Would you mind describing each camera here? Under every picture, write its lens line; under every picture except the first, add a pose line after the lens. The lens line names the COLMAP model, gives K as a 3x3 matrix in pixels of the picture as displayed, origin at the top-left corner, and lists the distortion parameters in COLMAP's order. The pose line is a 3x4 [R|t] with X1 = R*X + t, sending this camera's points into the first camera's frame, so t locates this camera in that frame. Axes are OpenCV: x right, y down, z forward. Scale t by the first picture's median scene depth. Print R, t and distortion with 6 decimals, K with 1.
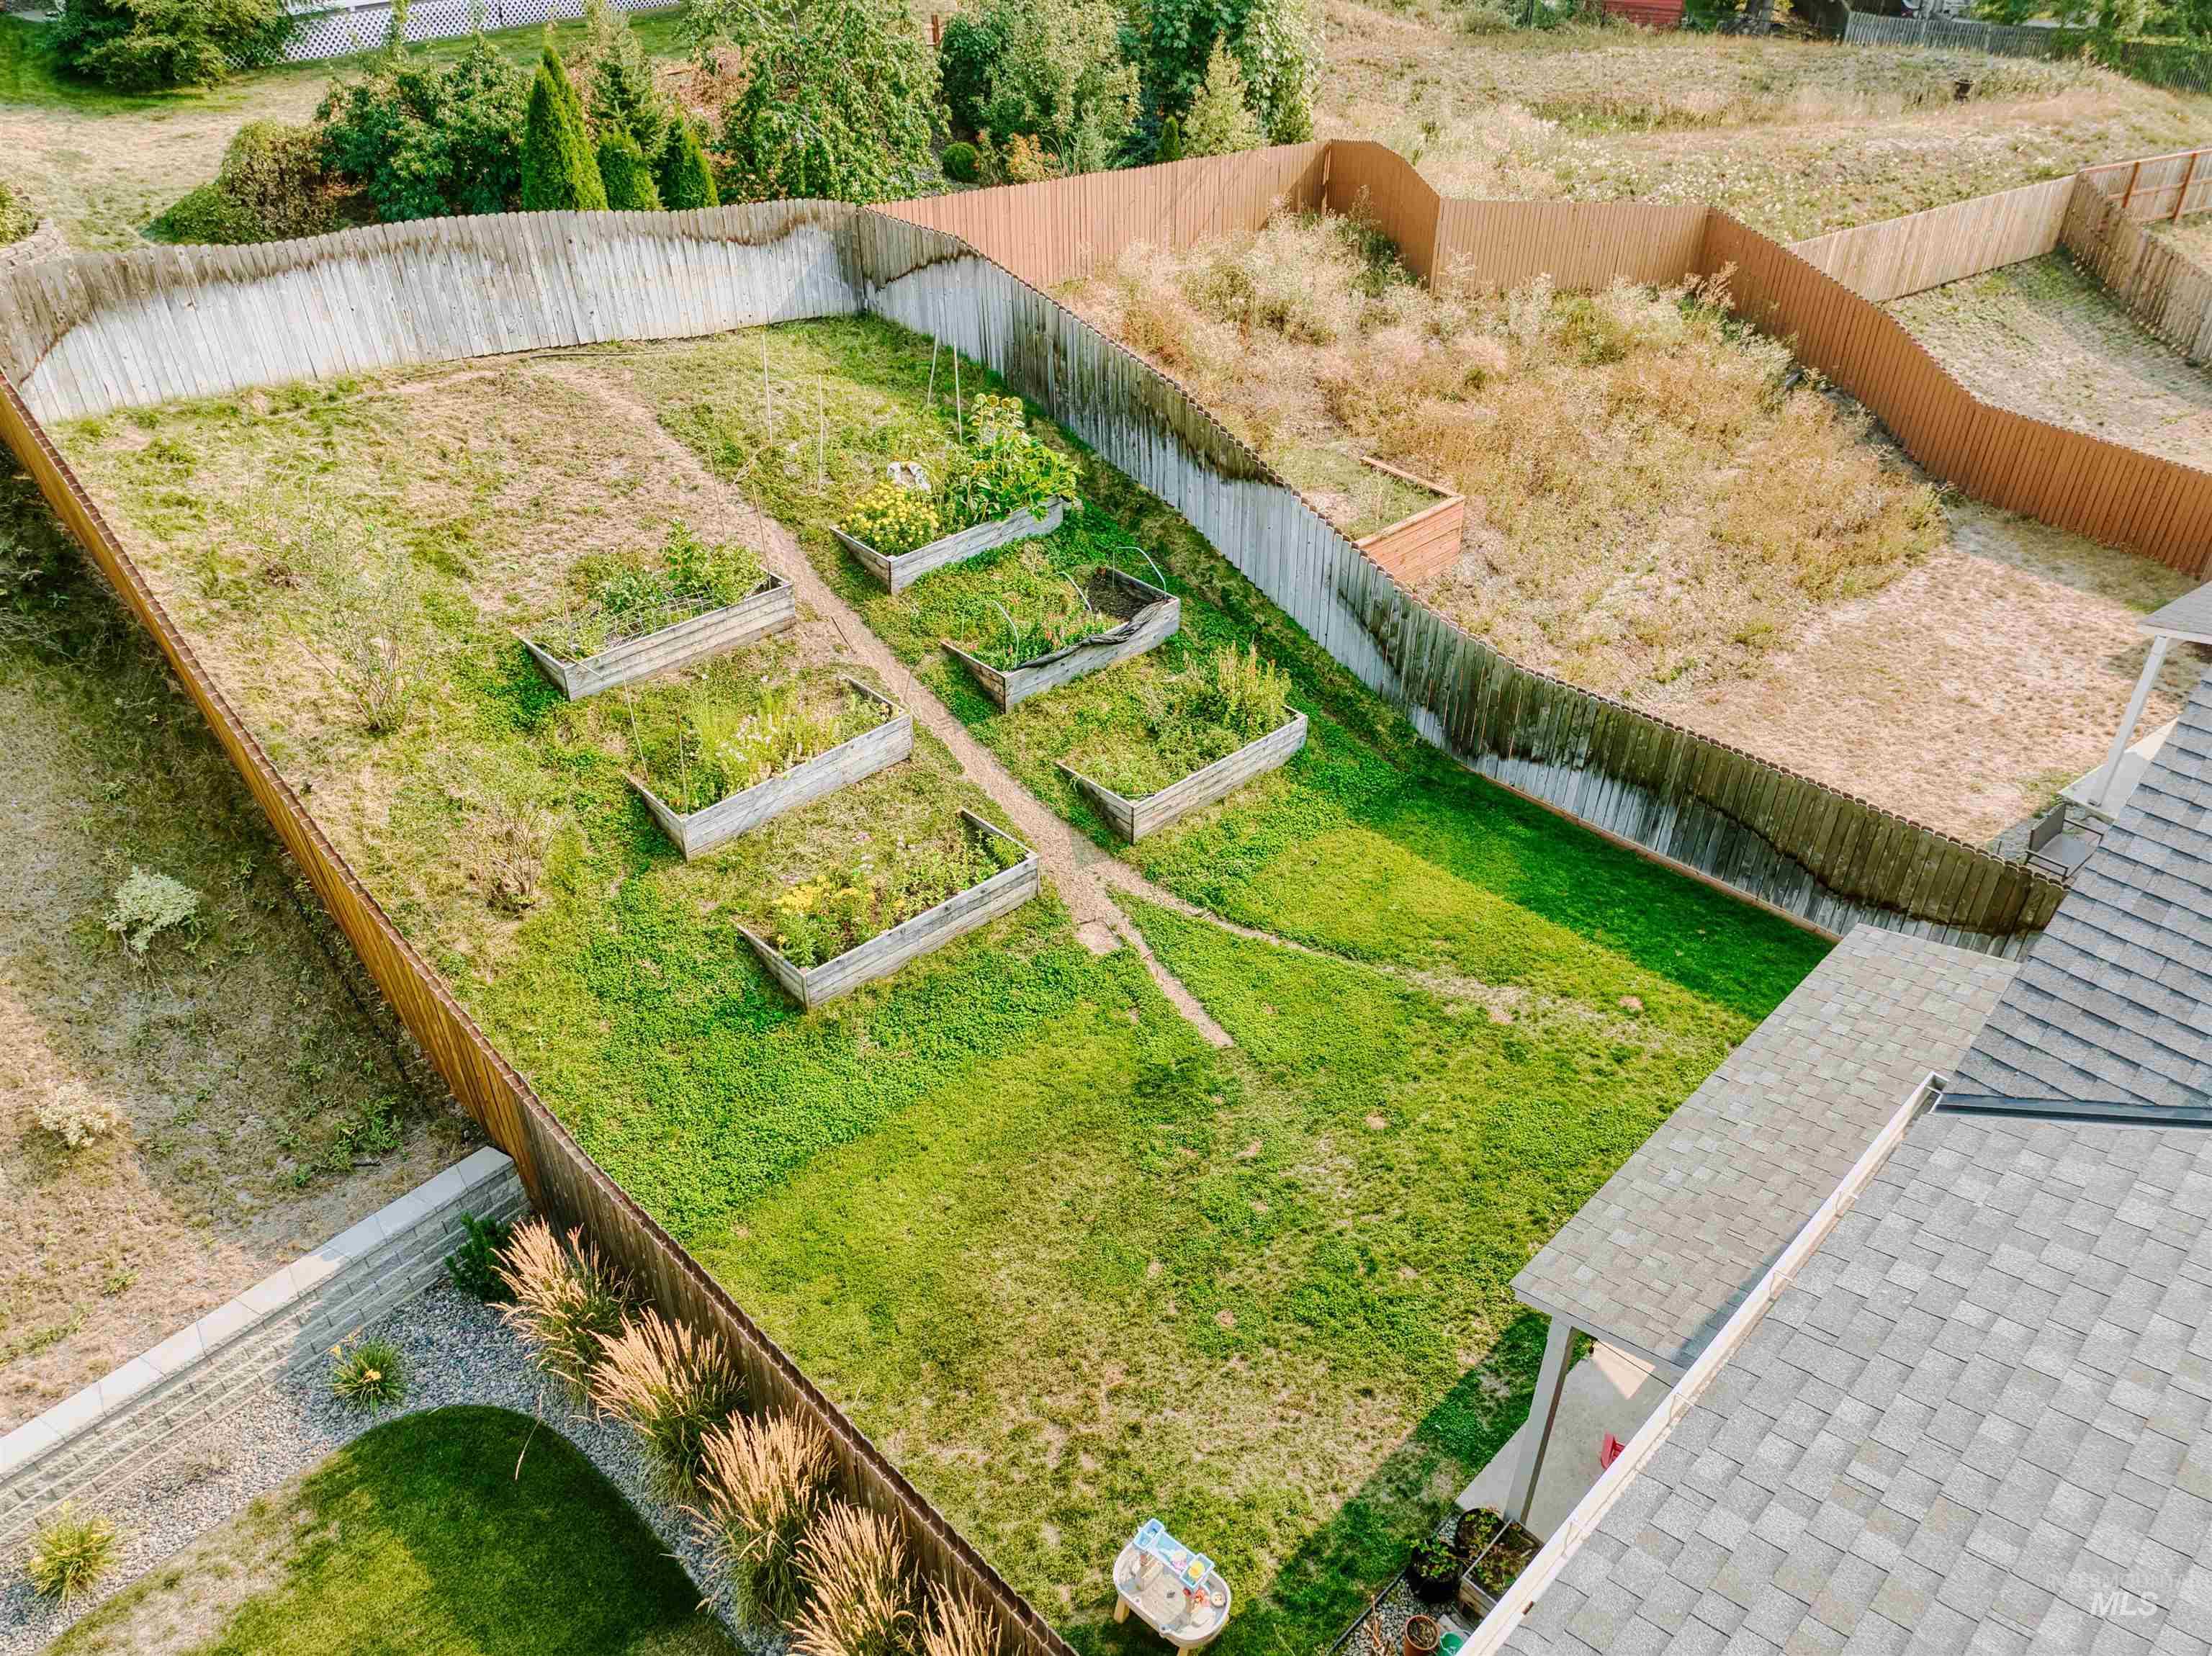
lens RADIAL K [[1565.0, 0, 1120.3], [0, 1565.0, 803.9], [0, 0, 1]] dist [0.017134, -0.047979]
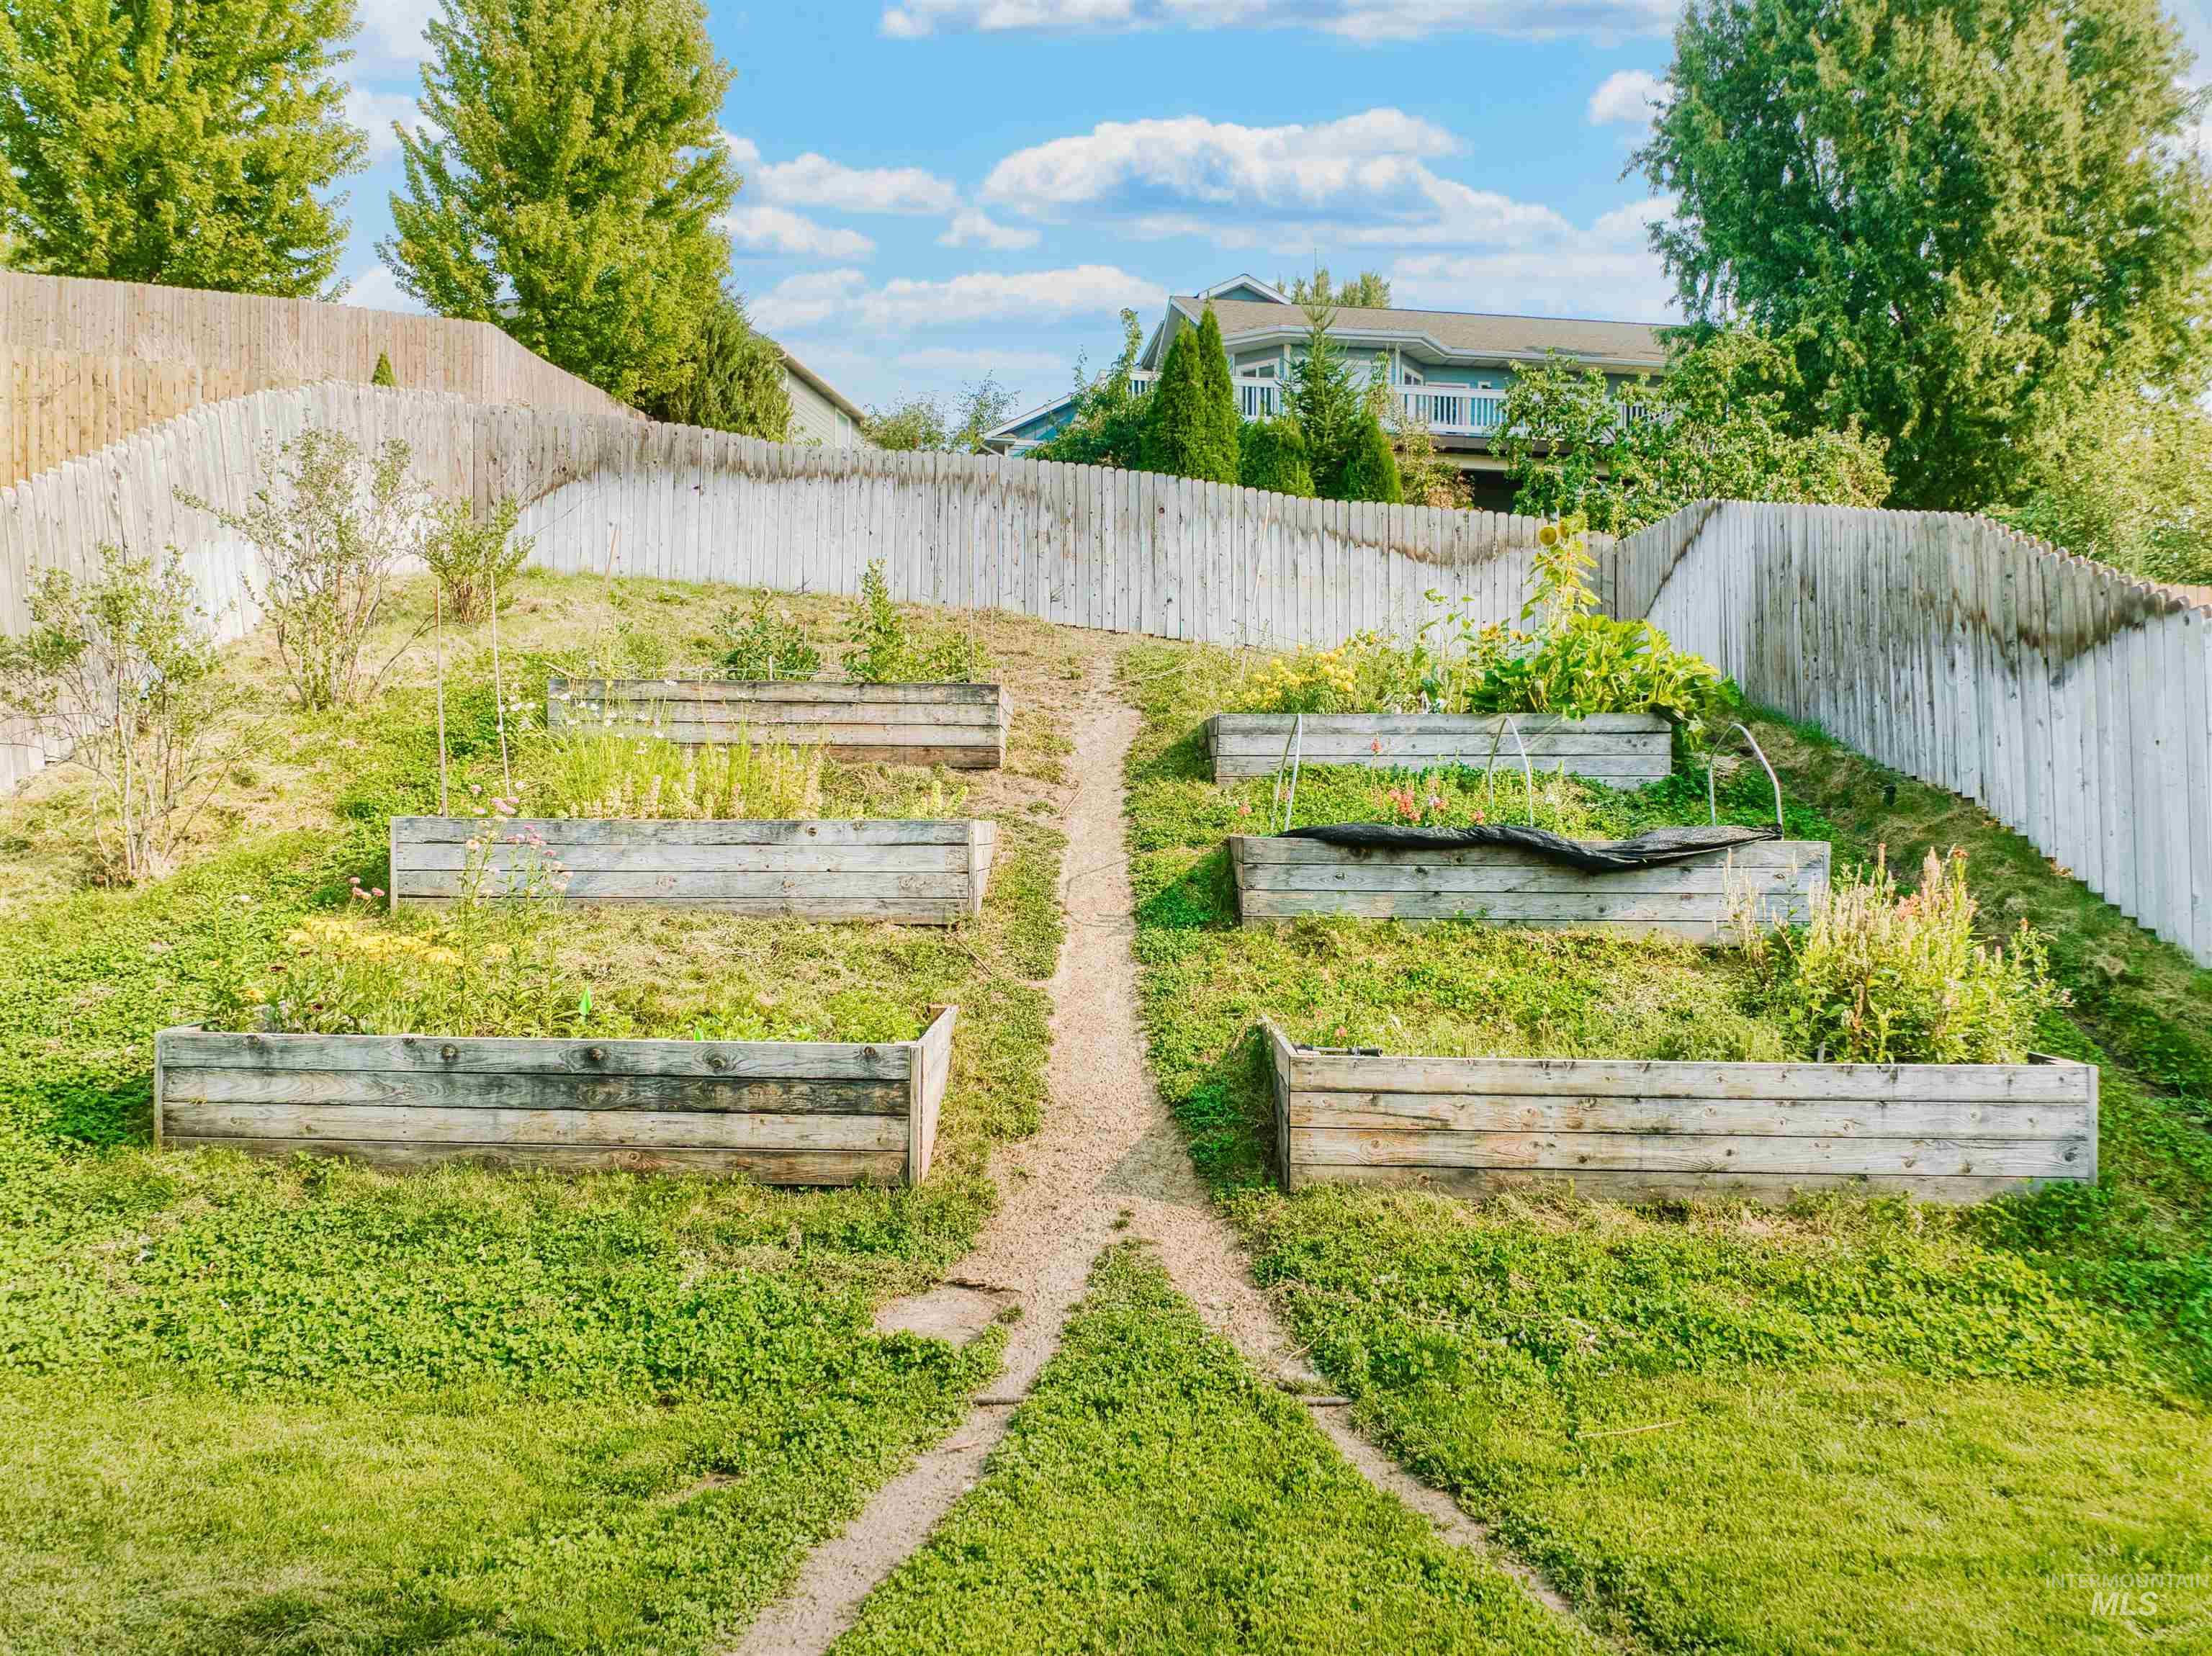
lens RADIAL K [[1565.0, 0, 1120.4], [0, 1565.0, 846.7], [0, 0, 1]] dist [0.017134, -0.047979]
pose [[0.703332, -0.000433, -0.710861, 0.208788], [-0.402901, 0.823628, -0.399135, 0.107560], [0.585658, 0.567131, 0.579109, 0.721285]]
